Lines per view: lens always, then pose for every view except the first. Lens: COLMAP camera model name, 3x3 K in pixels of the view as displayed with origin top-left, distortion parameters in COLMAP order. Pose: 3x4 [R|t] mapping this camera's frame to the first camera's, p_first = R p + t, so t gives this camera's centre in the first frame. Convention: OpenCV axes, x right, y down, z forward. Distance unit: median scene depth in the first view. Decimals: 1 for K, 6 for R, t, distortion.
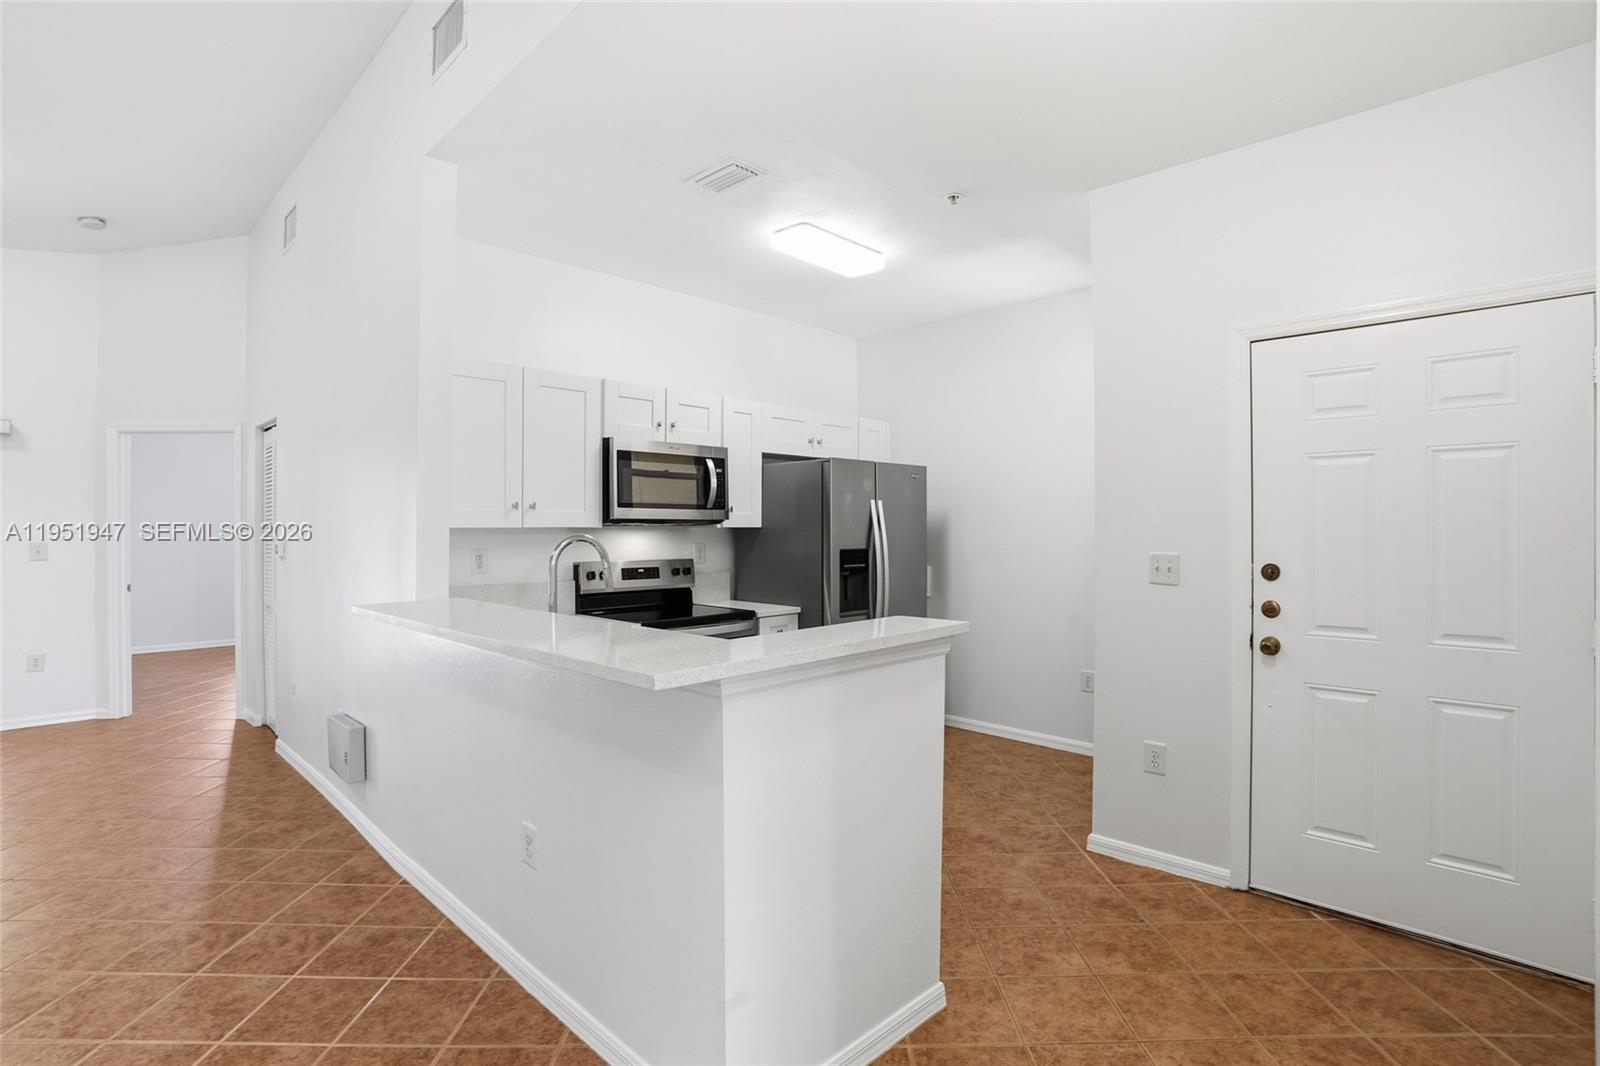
lens RADIAL K [[775.7, 0, 797.0], [0, 775.7, 528.2], [0, 0, 1]] dist [-0.057313, 0.021116]
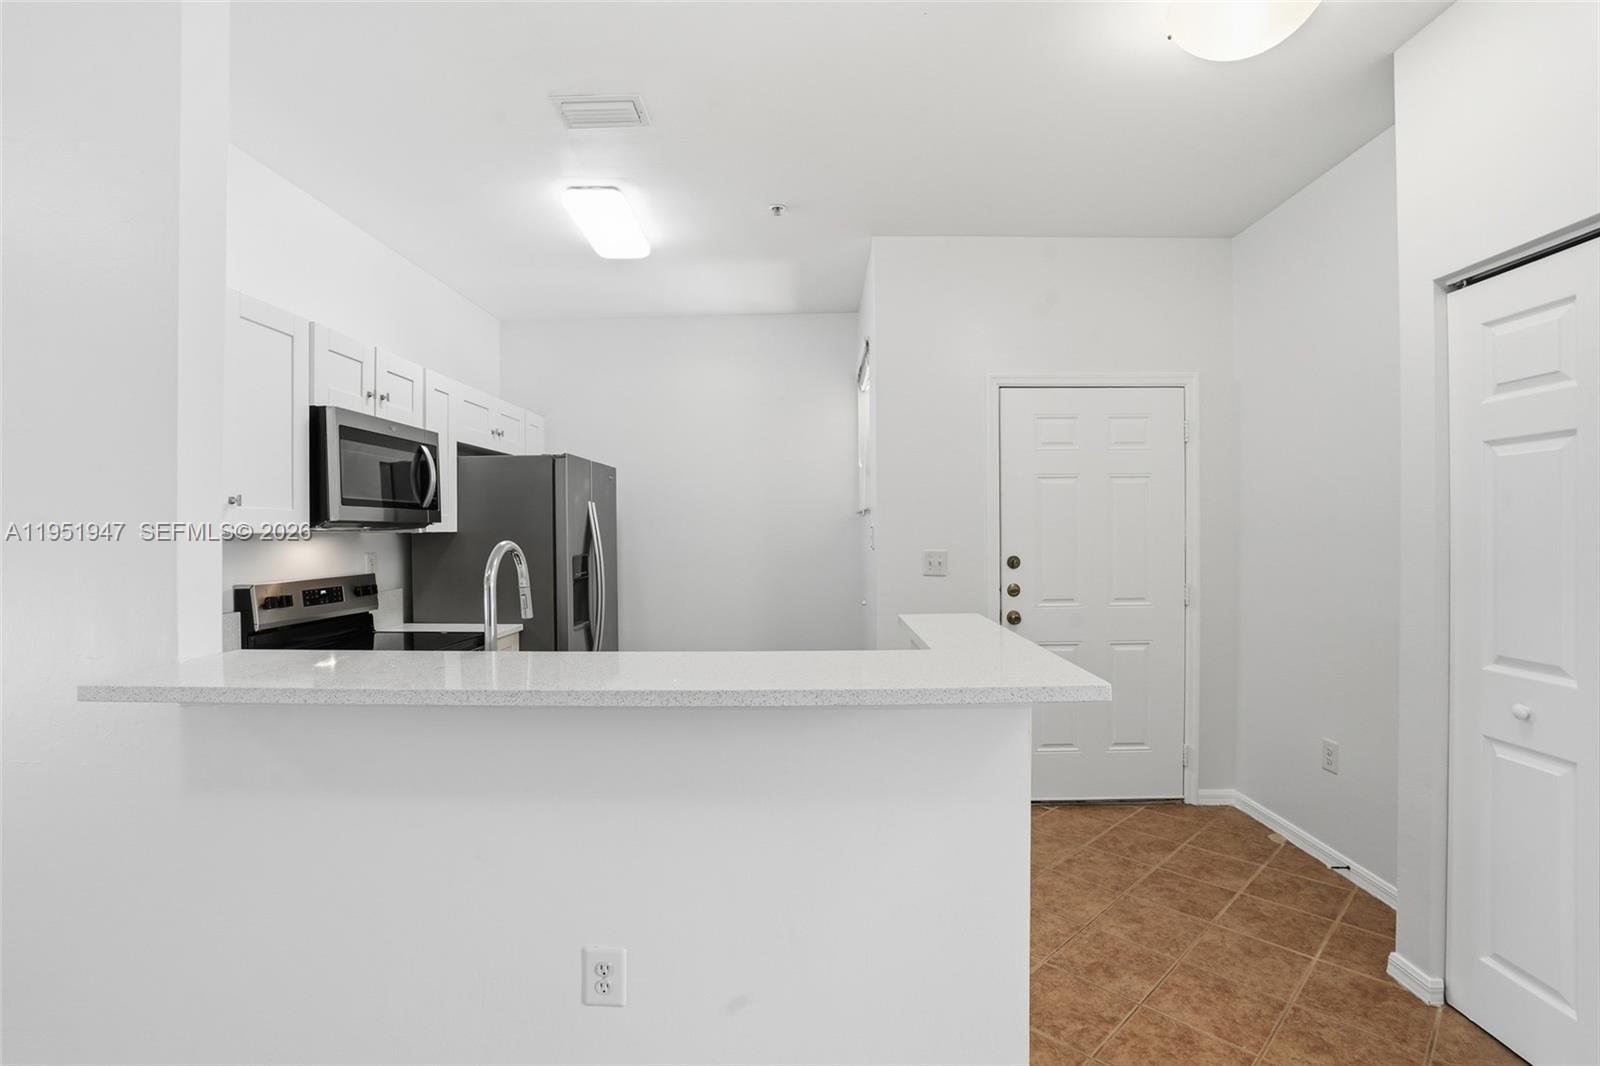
lens RADIAL K [[747.9, 0, 794.6], [0, 747.9, 538.9], [0, 0, 1]] dist [-0.052703, 0.000034]
pose [[0.729575, -0.011923, 0.683797, -0.366284], [0.006758, 0.999925, 0.010224, 0.000424], [-0.683868, -0.002838, 0.729600, 0.206165]]
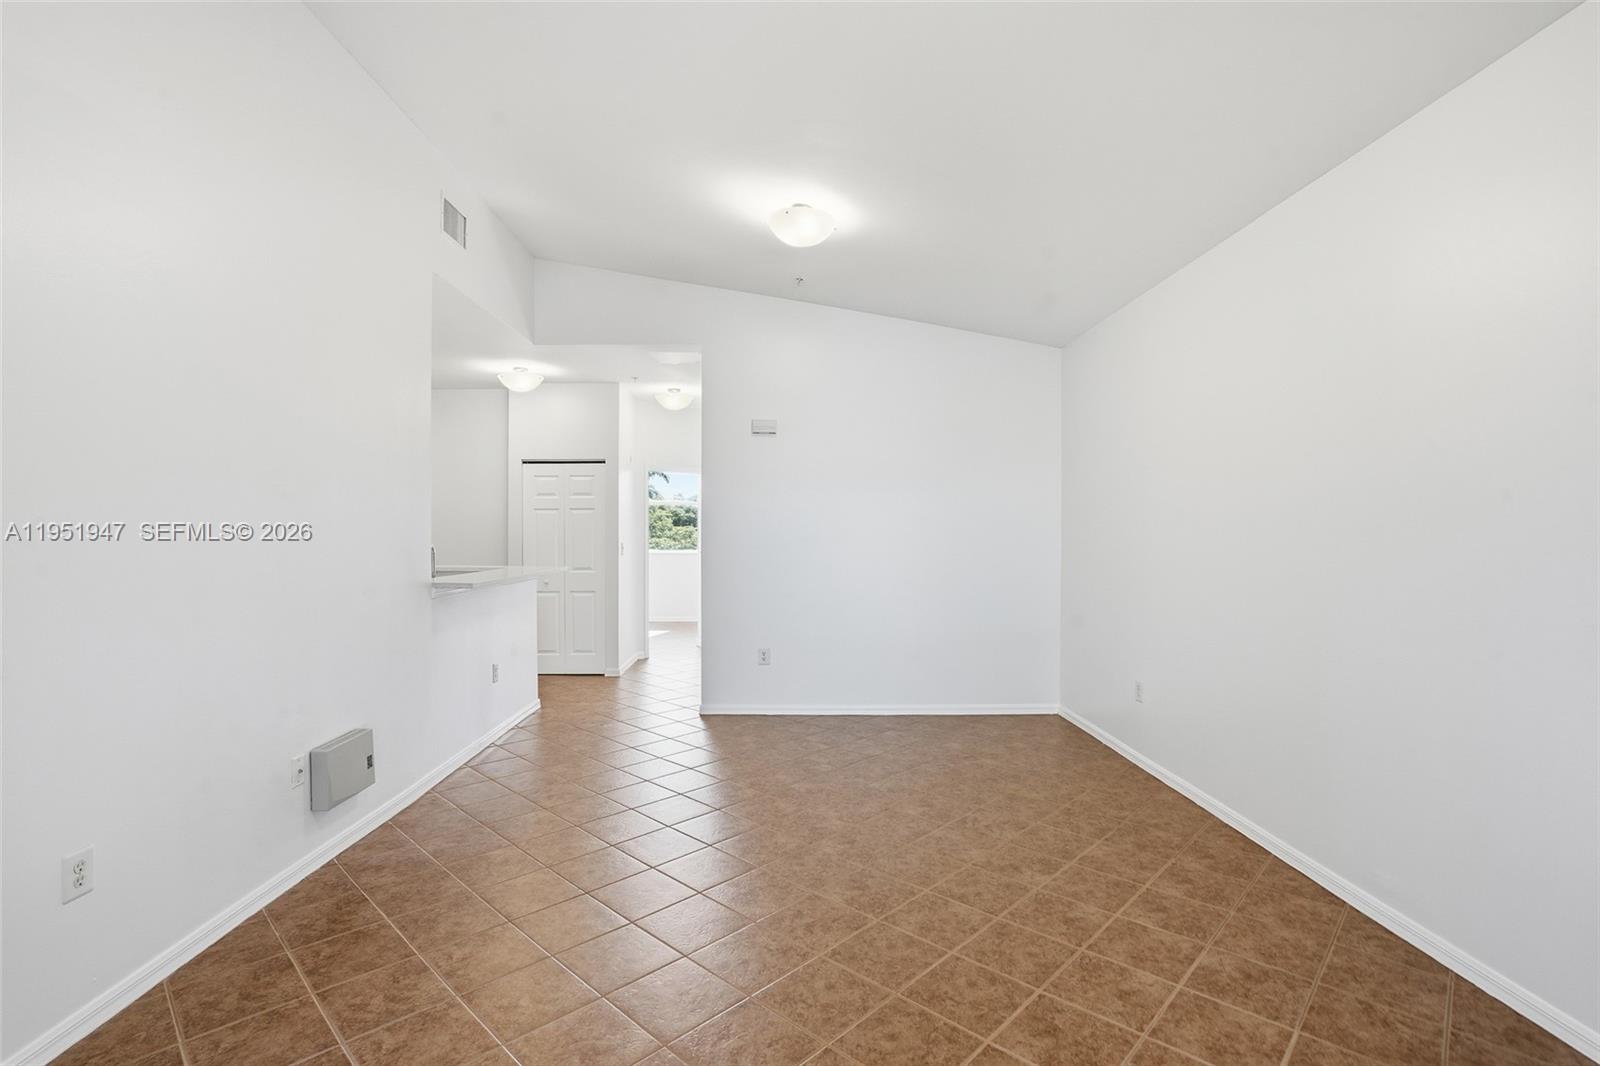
lens RADIAL K [[752.9, 0, 802.8], [0, 752.9, 539.4], [0, 0, 1]] dist [-0.079859, 0.037795]
pose [[-0.727393, -0.009101, 0.686161, -1.344792], [-0.003805, 0.999950, 0.009230, -0.000119], [-0.686211, 0.004103, -0.727391, 1.055575]]
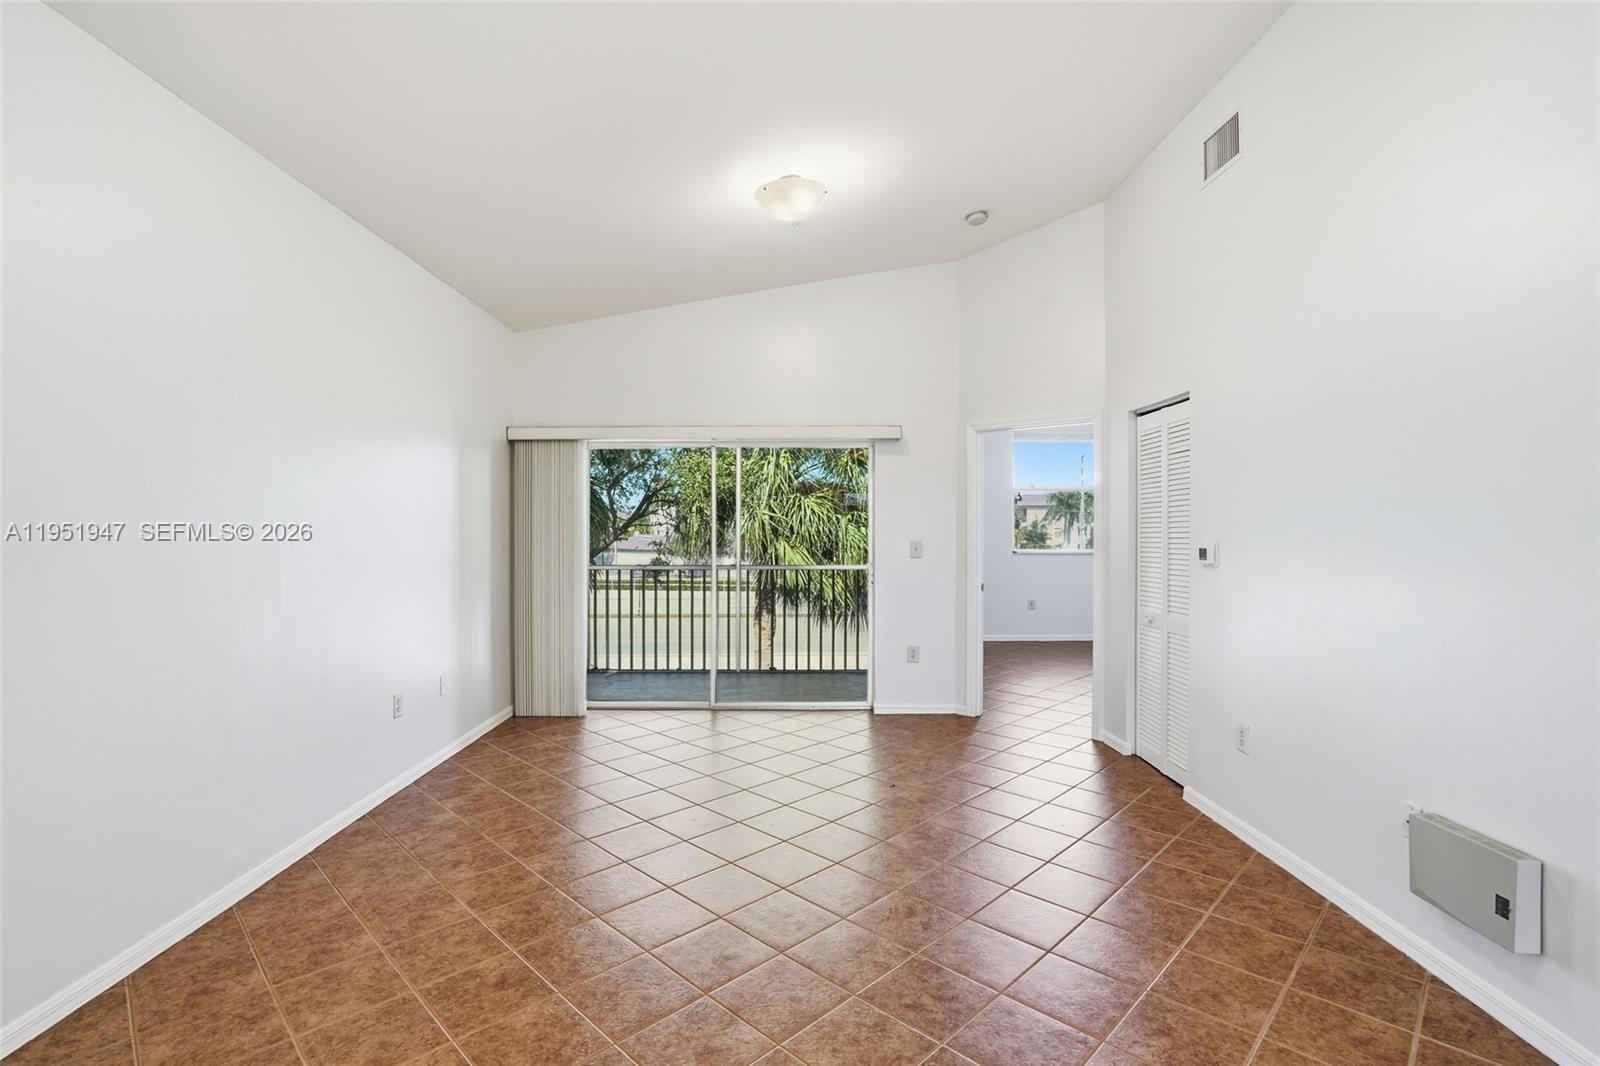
lens RADIAL K [[749.9, 0, 800.7], [0, 749.9, 526.8], [0, 0, 1]] dist [-0.063743, 0.021604]
pose [[0.712264, 0.001394, -0.701910, -0.477677], [-0.003686, 0.999992, -0.001754, 0.001868], [0.701901, 0.003837, 0.712264, 0.158878]]
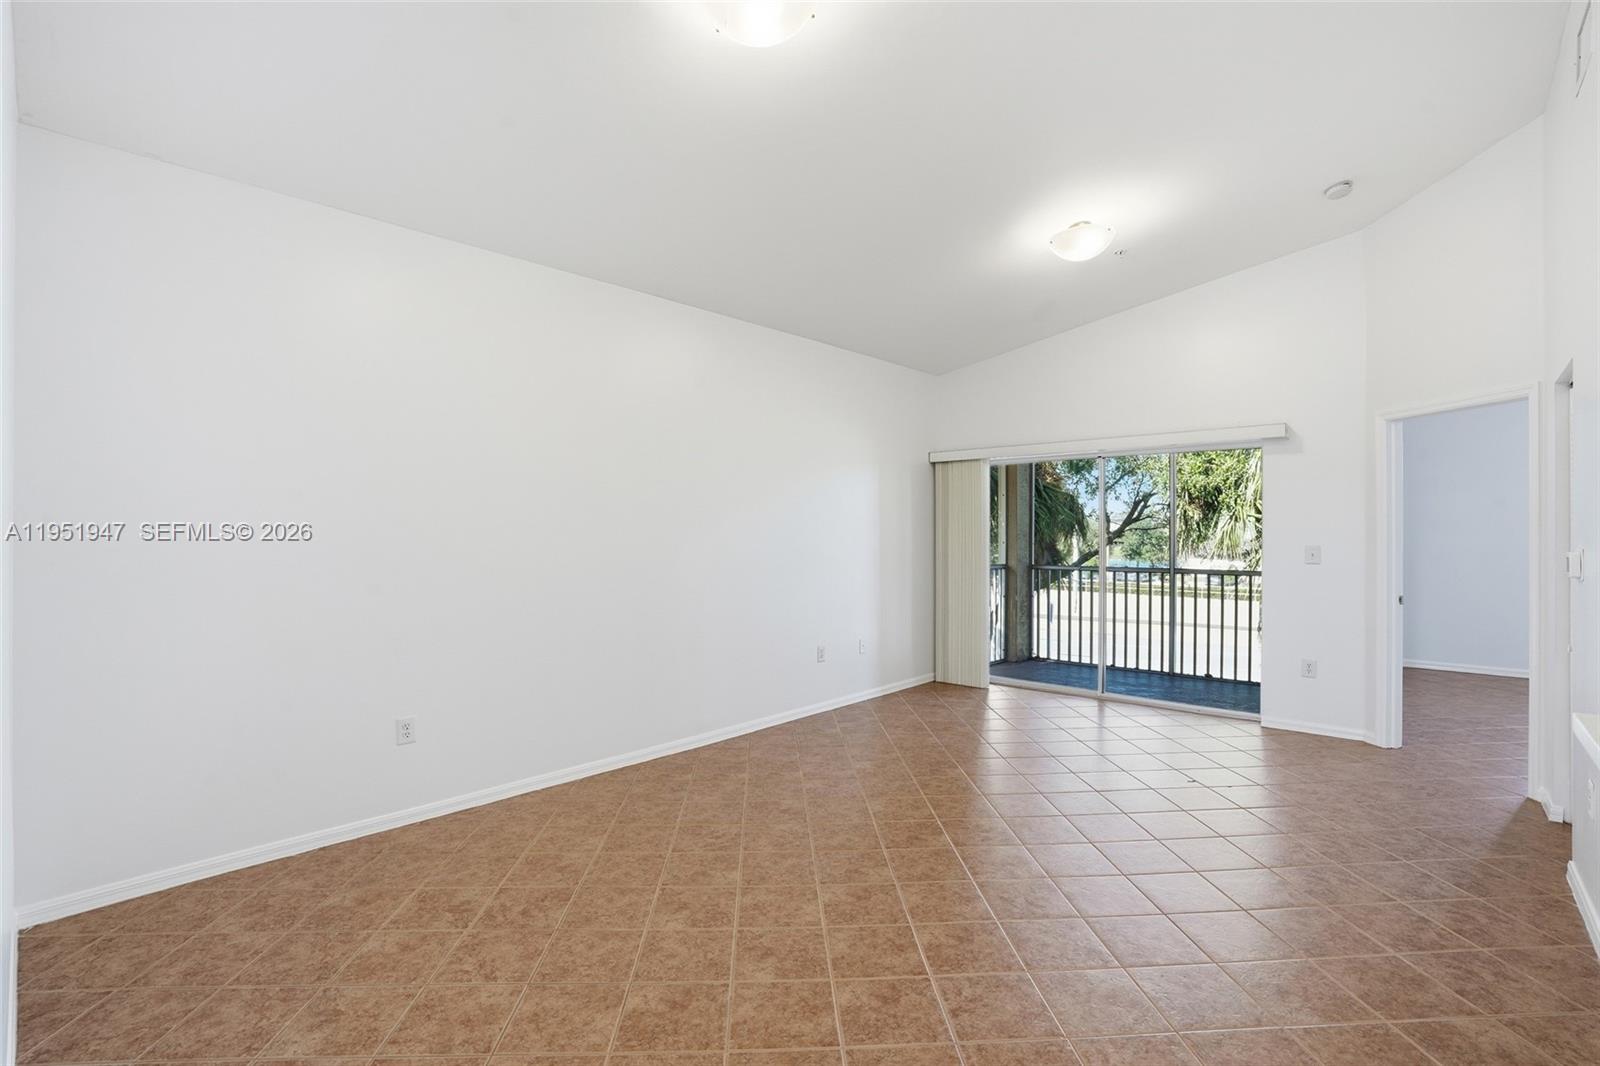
lens RADIAL K [[741.2, 0, 795.3], [0, 741.2, 530.0], [0, 0, 1]] dist [-0.069590, 0.024112]
pose [[0.042132, 0.000516, -0.999112, -0.133568], [-0.000790, 1.000000, 0.000483, -0.001278], [0.999112, 0.000769, 0.042132, 0.355849]]
